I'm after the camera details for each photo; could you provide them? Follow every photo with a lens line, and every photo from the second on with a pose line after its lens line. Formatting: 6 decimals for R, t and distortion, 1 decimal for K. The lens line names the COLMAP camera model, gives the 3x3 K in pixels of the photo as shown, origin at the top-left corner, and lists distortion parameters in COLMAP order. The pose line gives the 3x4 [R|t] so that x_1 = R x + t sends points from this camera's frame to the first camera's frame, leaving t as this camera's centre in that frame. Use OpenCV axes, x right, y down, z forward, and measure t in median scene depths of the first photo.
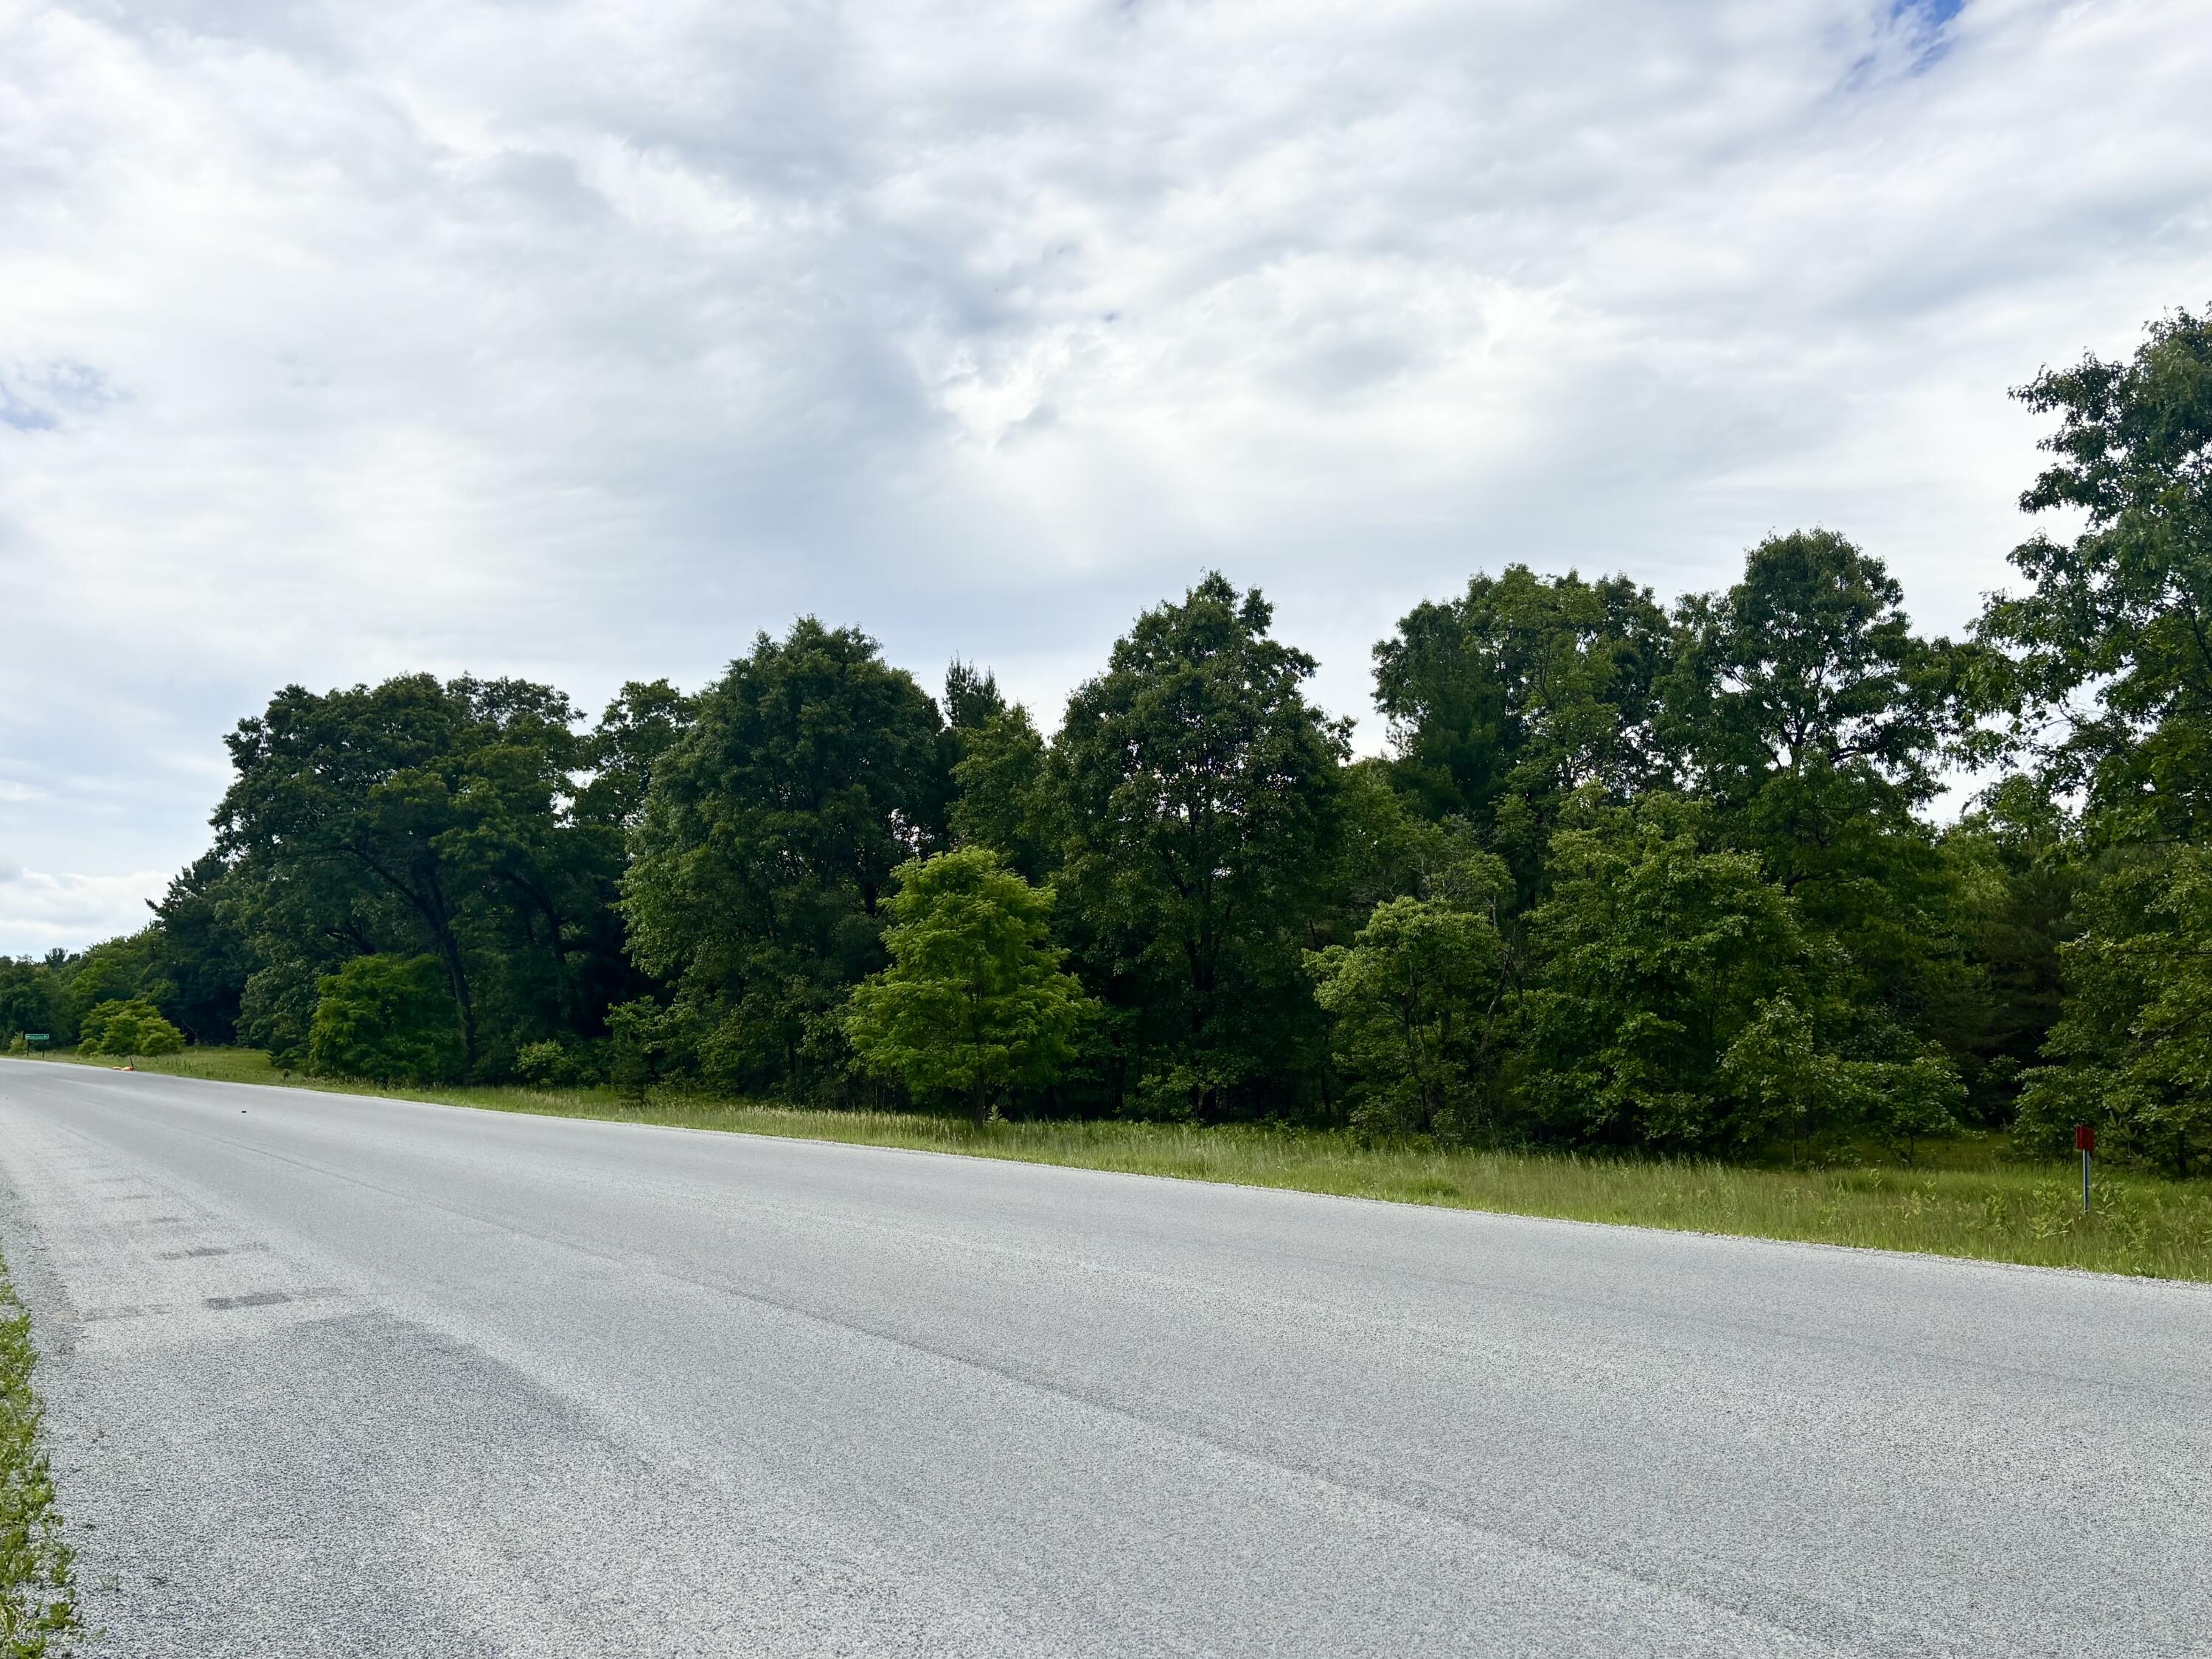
lens RADIAL K [[1853.6, 0, 1113.5], [0, 1853.6, 813.0], [0, 0, 1]] dist [0.060486, -0.024678]
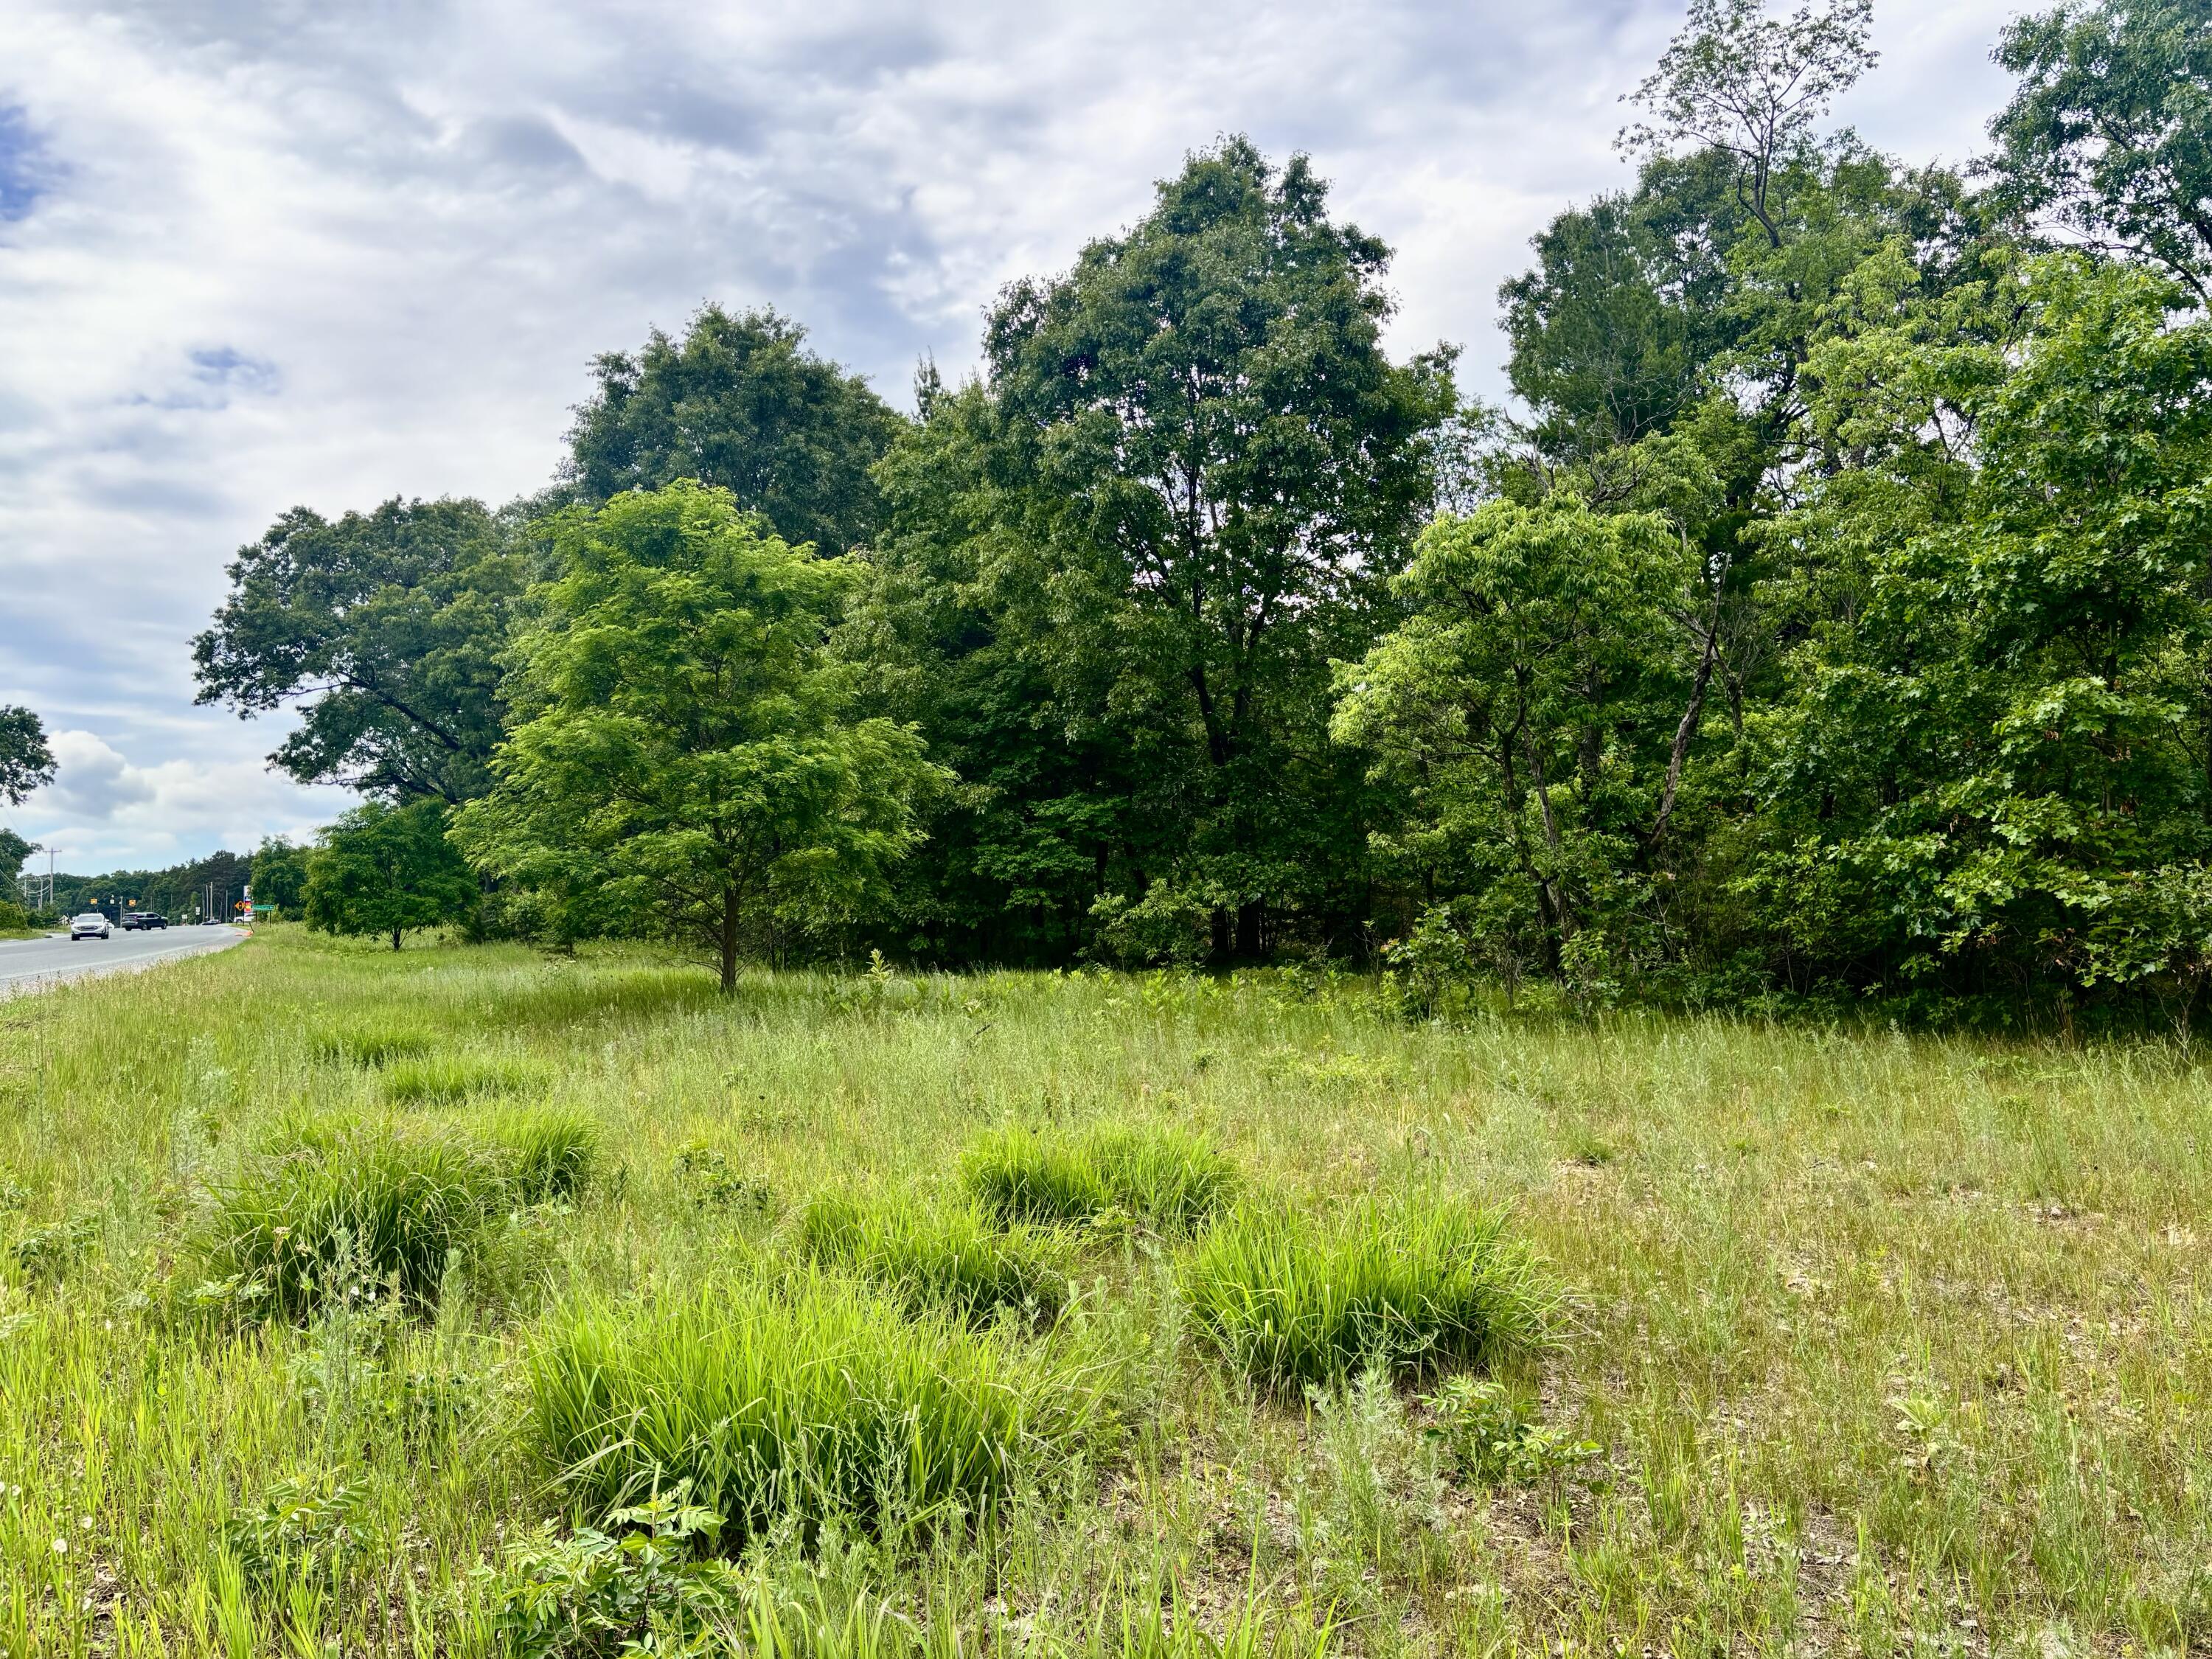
lens RADIAL K [[1667.5, 0, 1102.2], [0, 1667.5, 831.3], [0, 0, 1]] dist [0.008888, -0.001702]
pose [[0.990094, -0.037143, -0.135406, 0.098994], [0.048532, 0.995466, 0.081802, 0.080327], [0.131754, -0.087563, 0.987408, 0.487170]]
